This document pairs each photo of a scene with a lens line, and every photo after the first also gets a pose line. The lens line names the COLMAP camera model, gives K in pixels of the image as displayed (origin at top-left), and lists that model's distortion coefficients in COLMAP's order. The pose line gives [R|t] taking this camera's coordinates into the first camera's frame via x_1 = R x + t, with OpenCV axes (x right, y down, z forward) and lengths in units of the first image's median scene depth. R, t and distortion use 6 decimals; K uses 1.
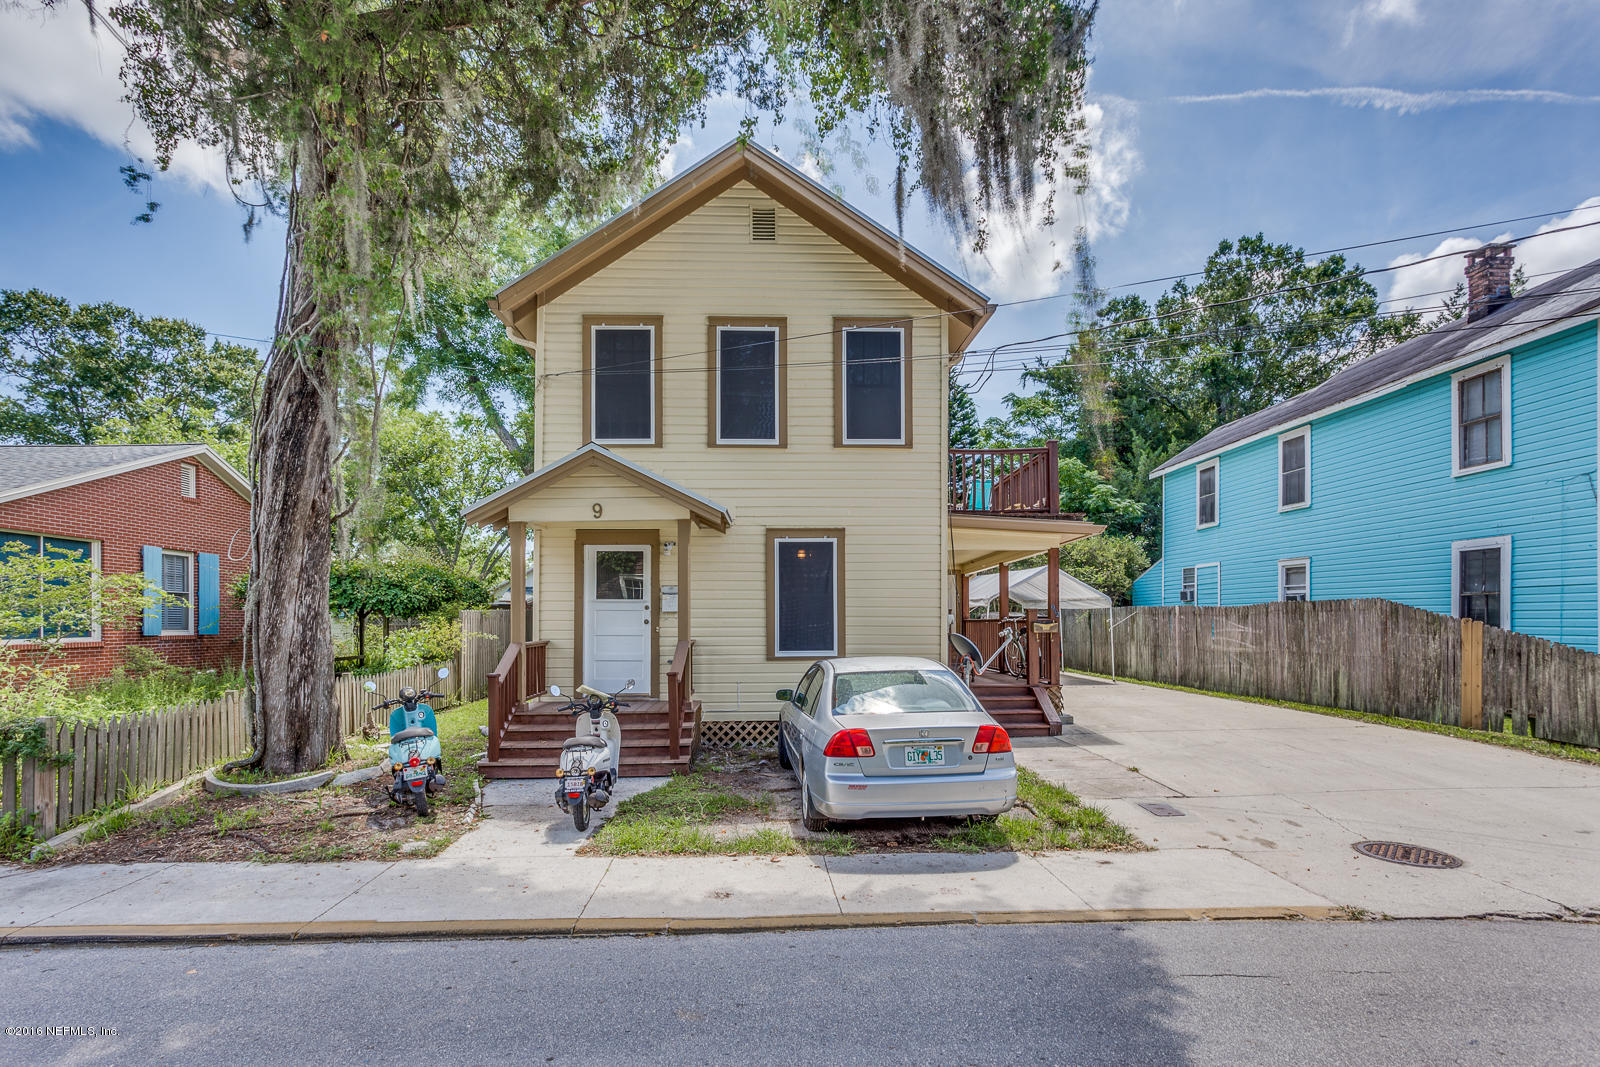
lens RADIAL K [[751.6, 0, 800.0], [0, 751.6, 533.5], [0, 0, 1]] dist [0.000252, 0.000766]
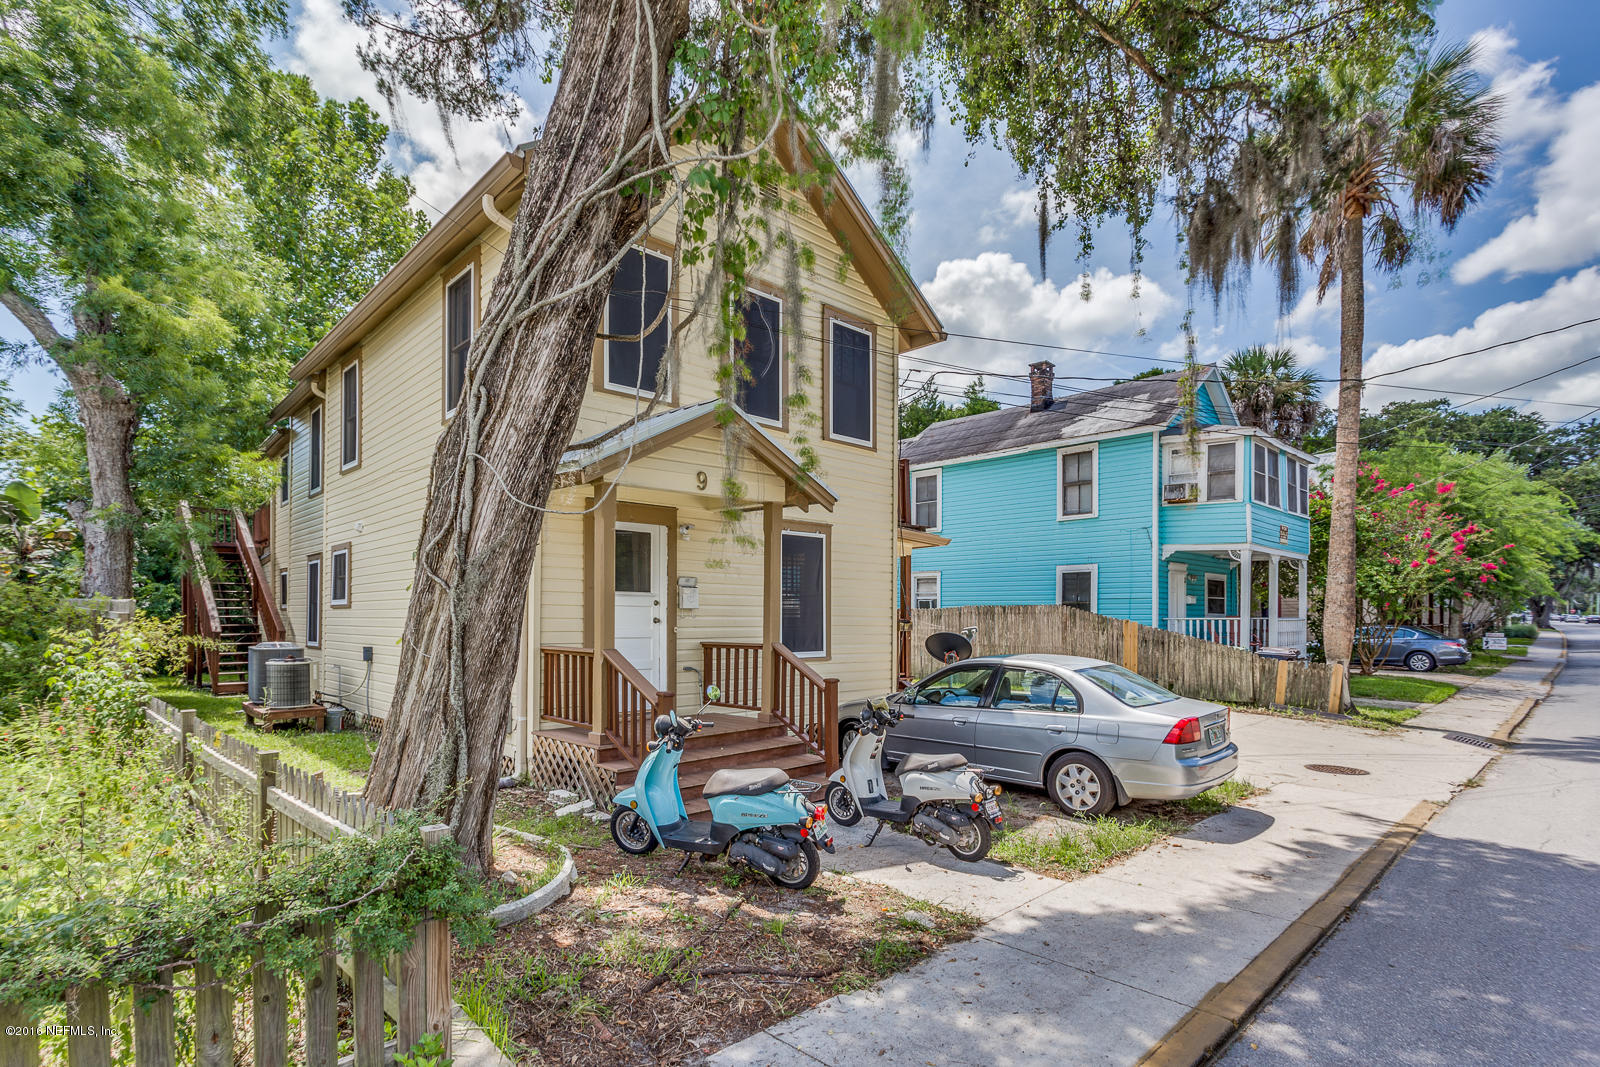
lens RADIAL K [[760.9, 0, 791.7], [0, 760.9, 539.2], [0, 0, 1]] dist [-0.003867, 0.004775]
pose [[0.771509, 0.070883, 0.632258, -0.579735], [-0.078118, 0.996809, -0.016431, 0.030741], [-0.631405, -0.036713, 0.774584, 0.261069]]
